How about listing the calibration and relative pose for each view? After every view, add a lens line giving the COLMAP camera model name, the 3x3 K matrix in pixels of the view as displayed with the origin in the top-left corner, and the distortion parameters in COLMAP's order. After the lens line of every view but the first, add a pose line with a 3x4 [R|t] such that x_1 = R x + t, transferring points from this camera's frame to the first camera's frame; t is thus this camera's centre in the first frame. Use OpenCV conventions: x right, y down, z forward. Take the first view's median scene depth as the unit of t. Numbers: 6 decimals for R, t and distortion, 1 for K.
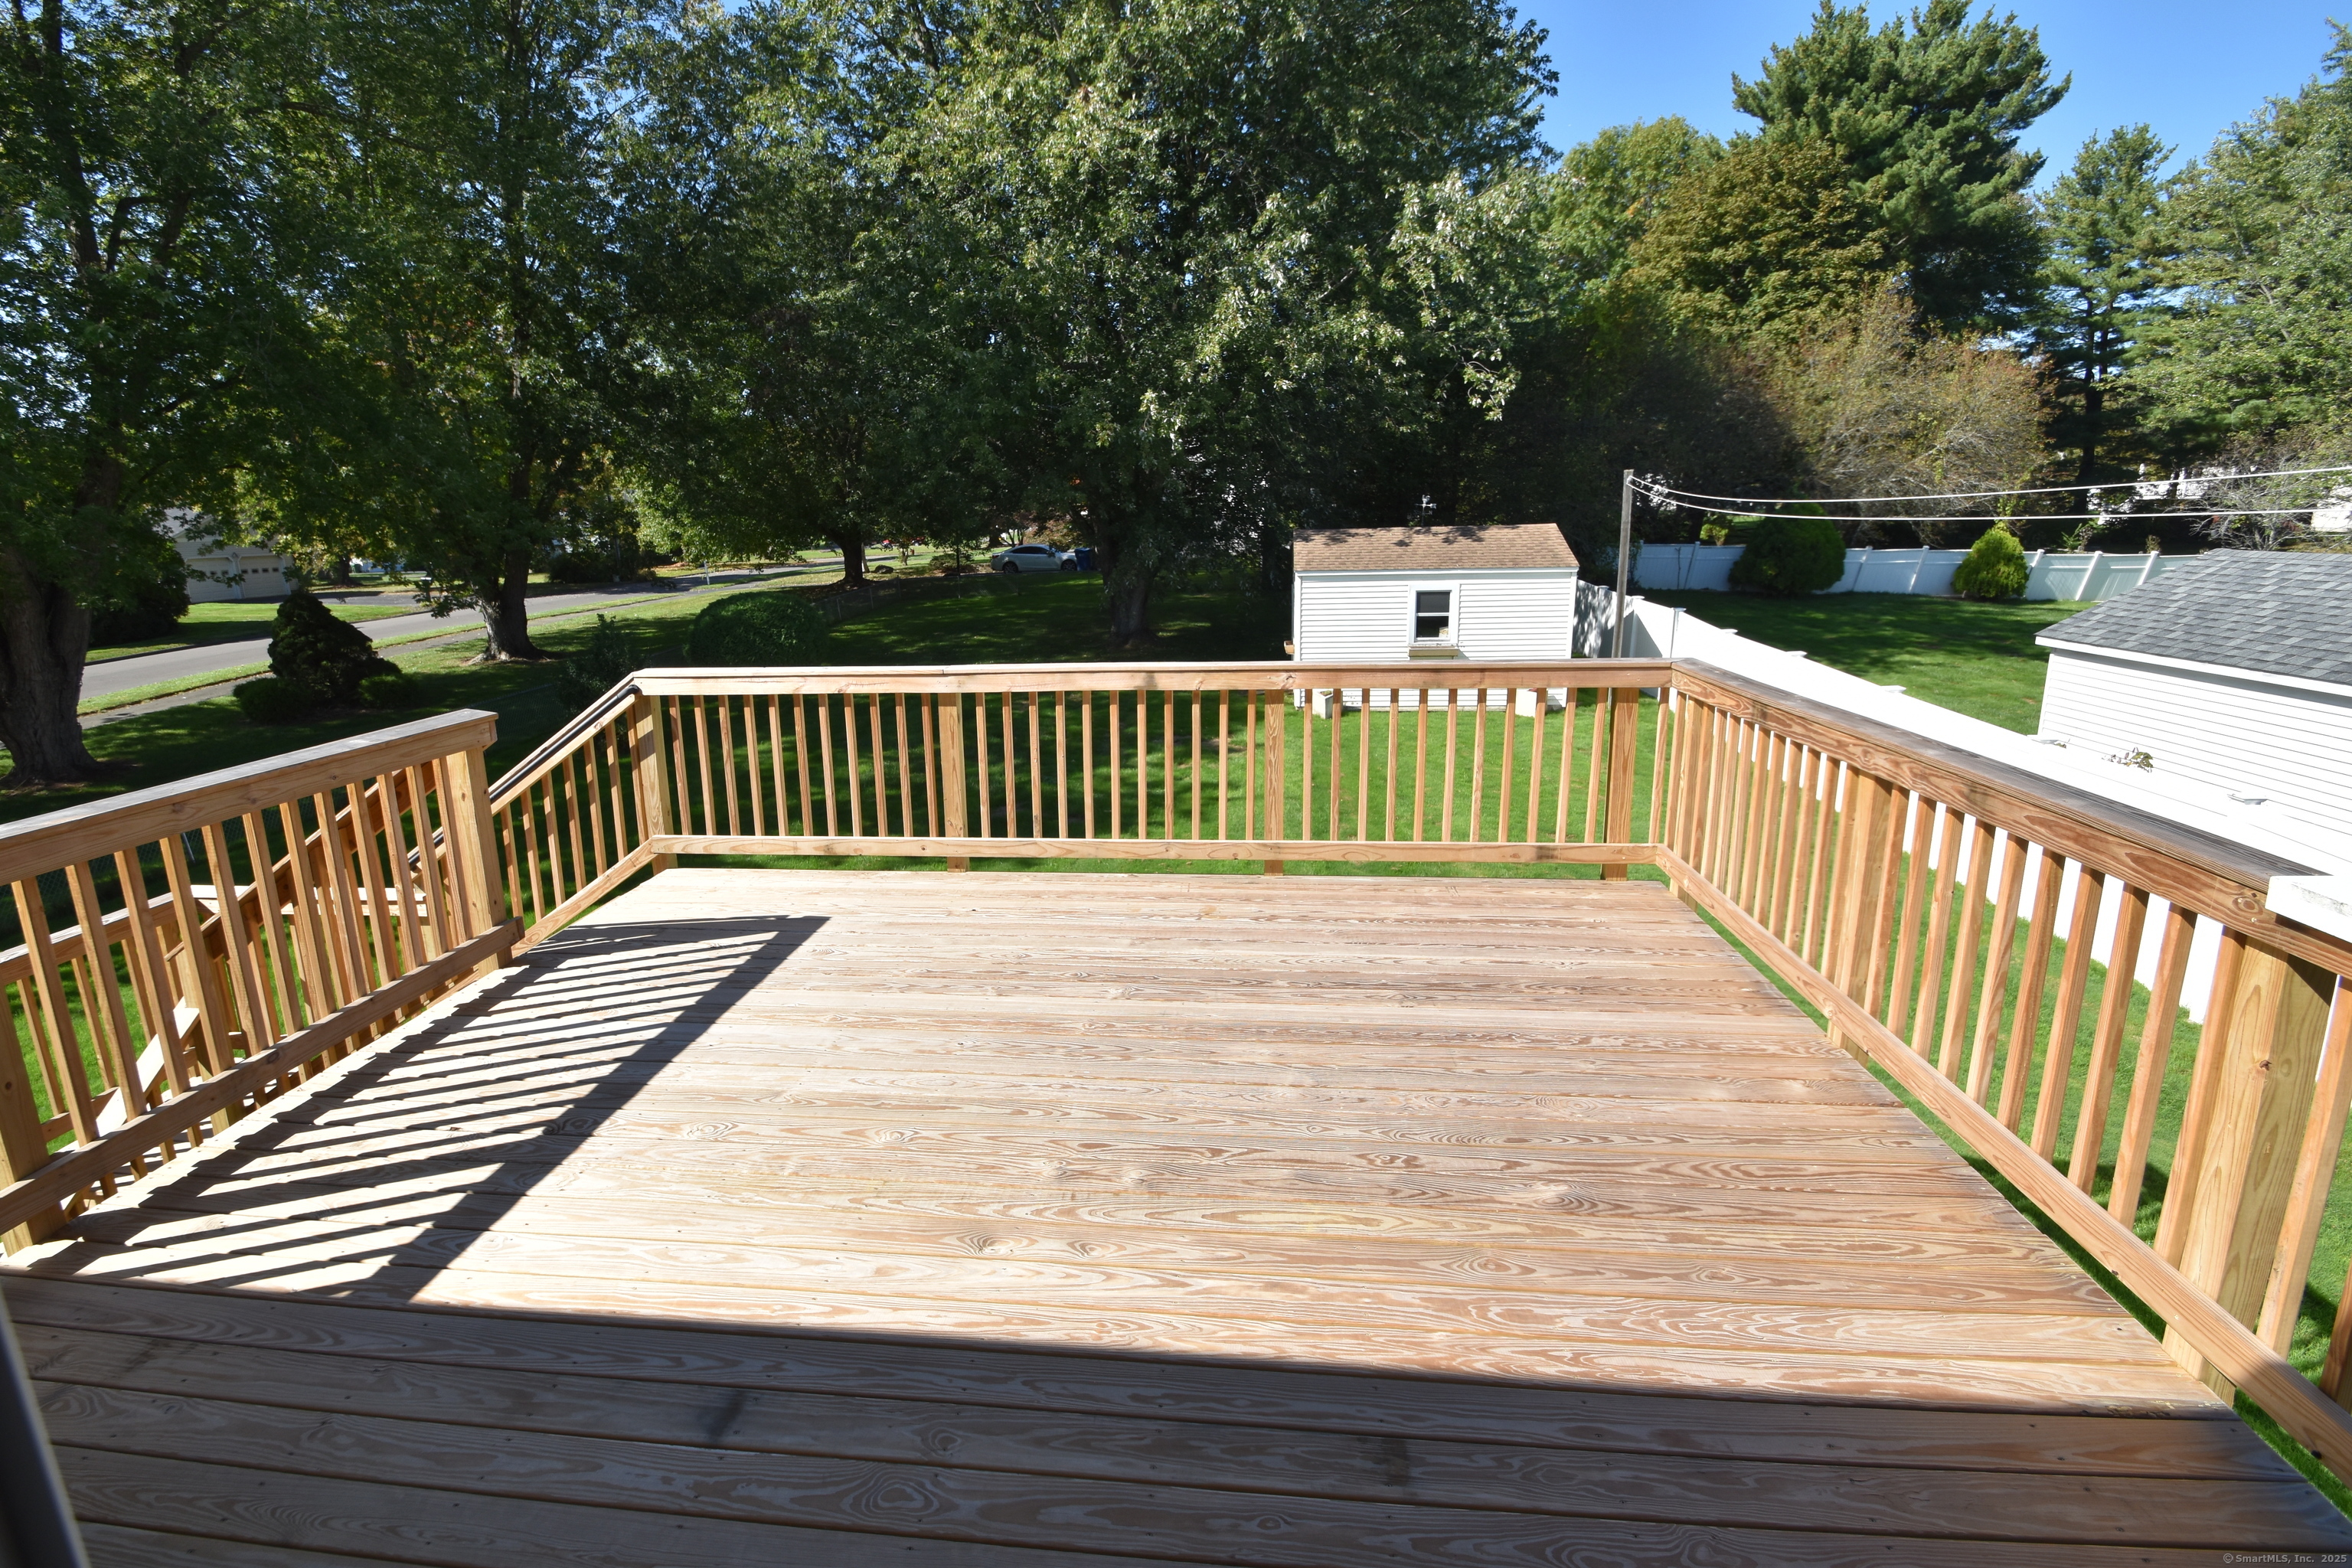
lens RADIAL K [[1118.7, 0, 1176.0], [0, 1118.7, 784.0], [0, 0, 1]] dist [0.013840, -0.023378]
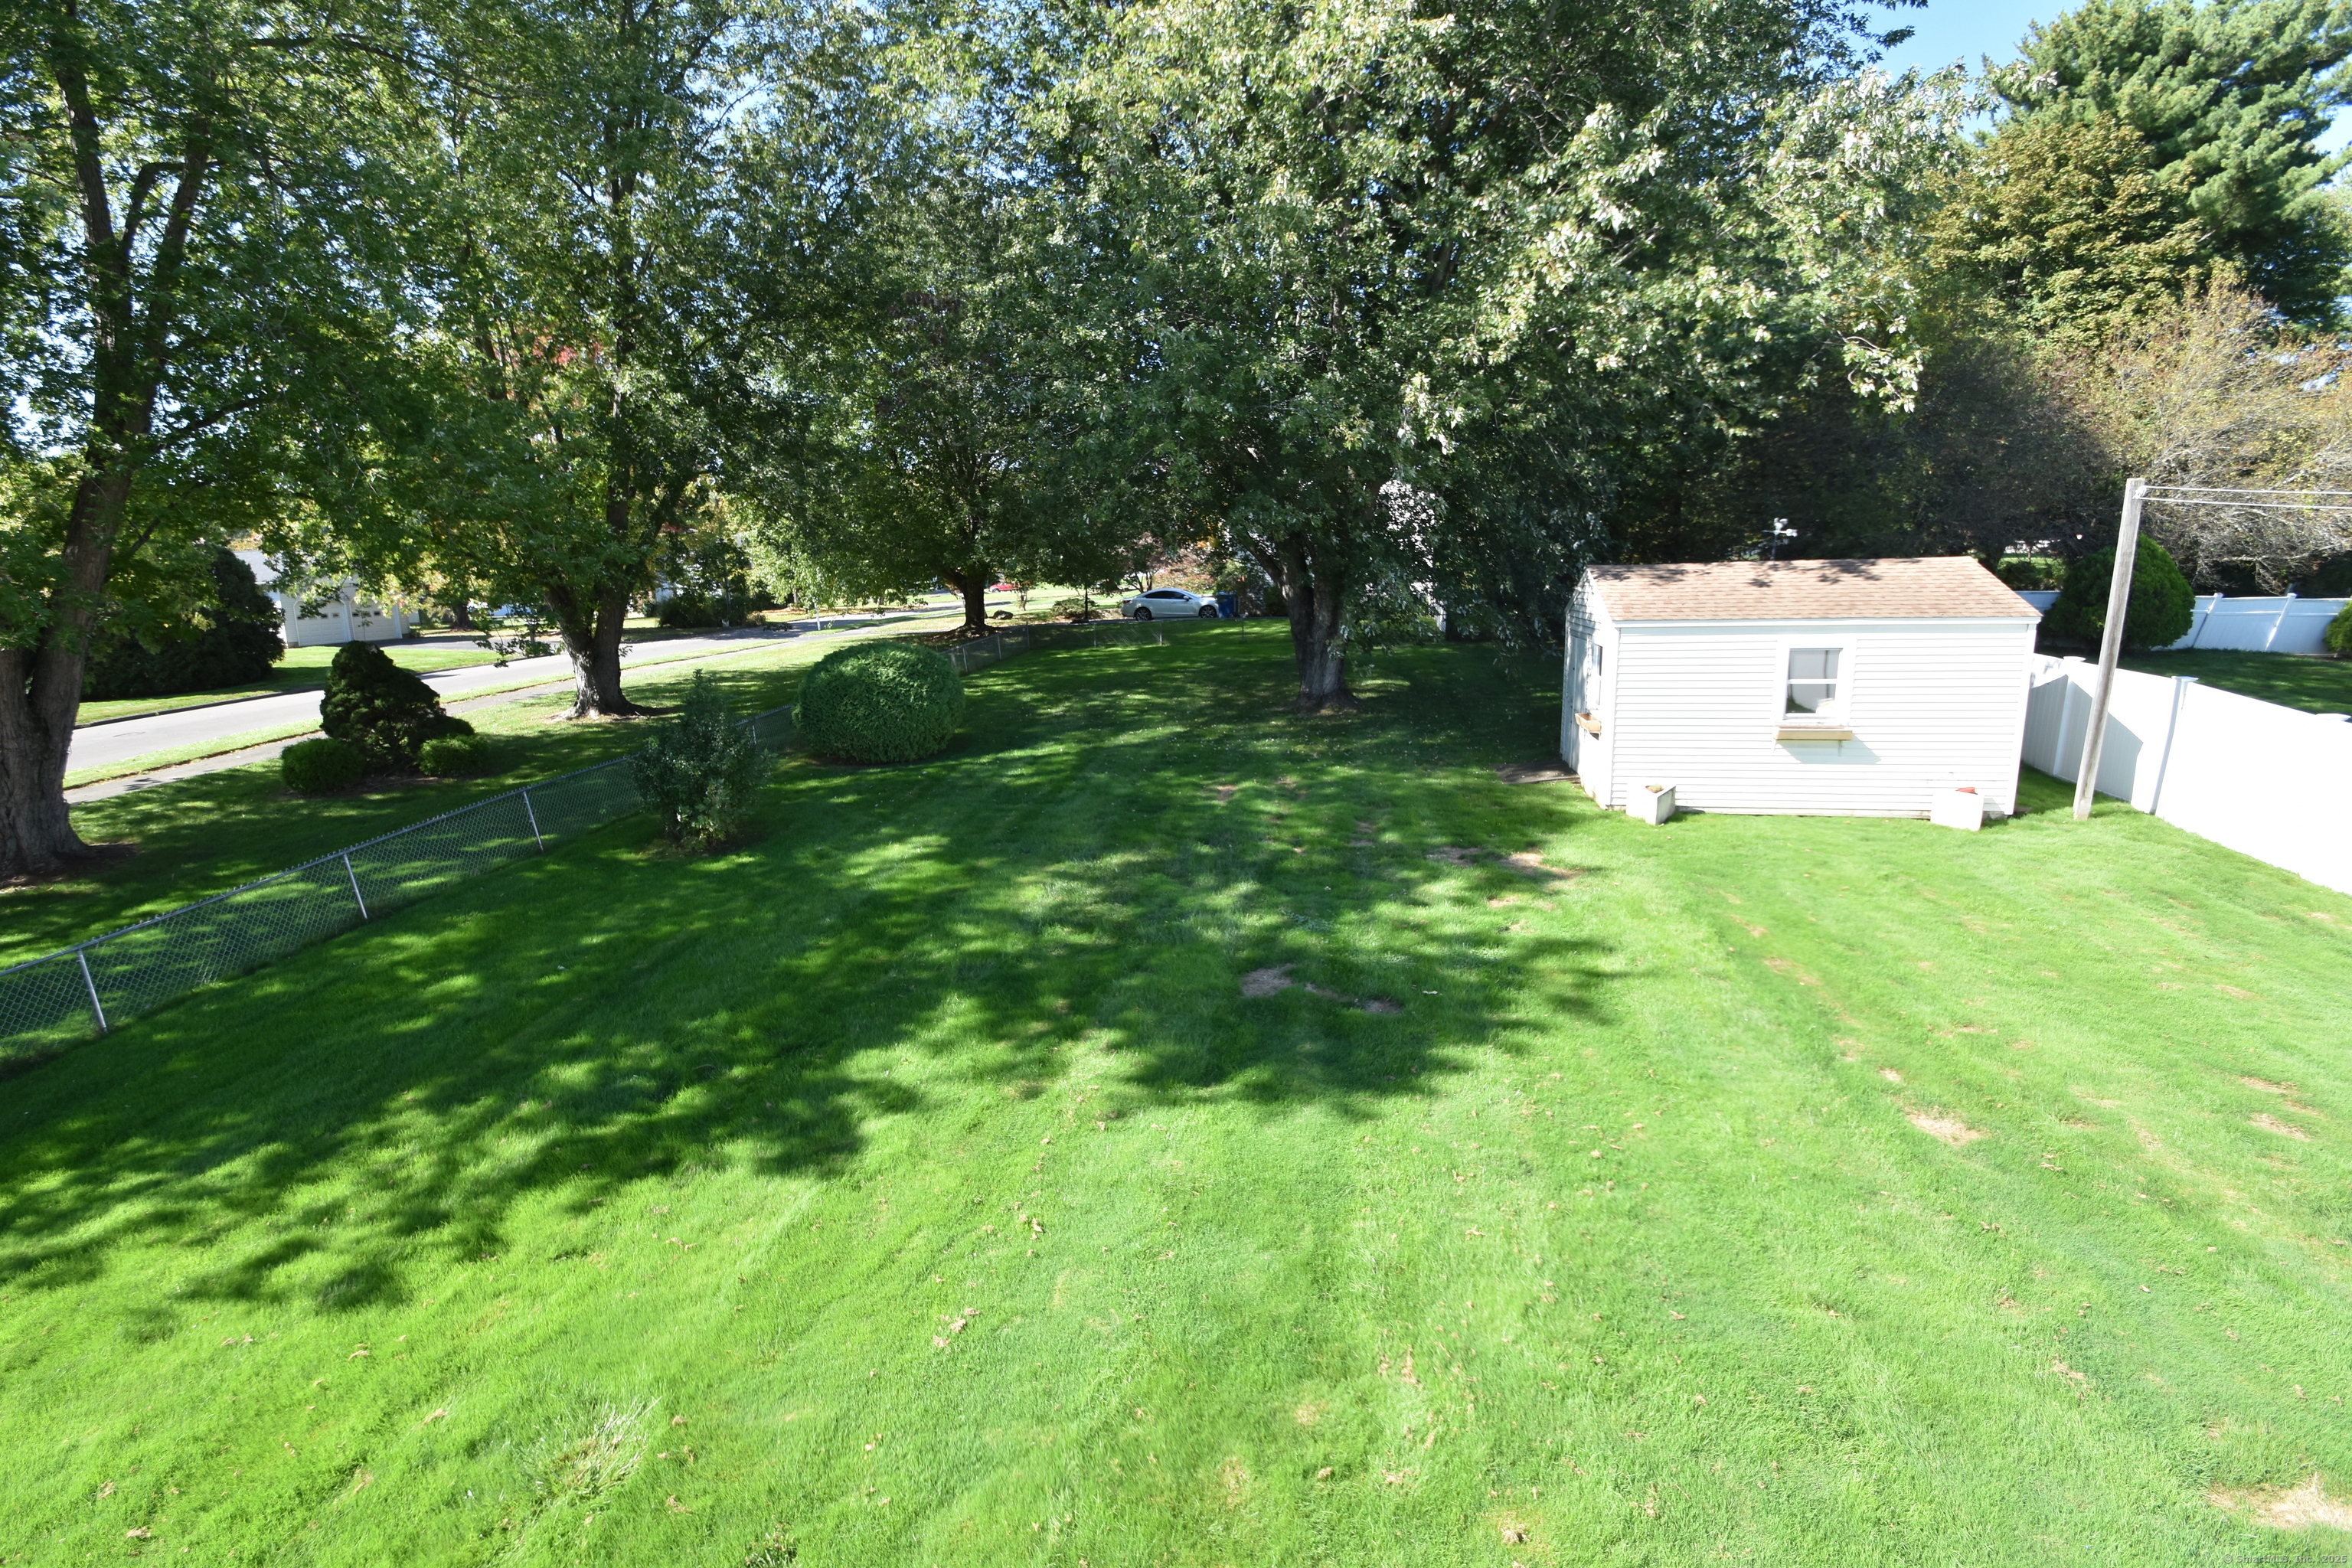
lens RADIAL K [[1088.9, 0, 1176.0], [0, 1088.9, 784.0], [0, 0, 1]] dist [-0.000621, -0.008390]
pose [[0.996995, 0.015997, -0.075790, -0.065588], [-0.018684, 0.999217, -0.034879, -0.029388], [0.075172, 0.036191, 0.996514, 0.152050]]
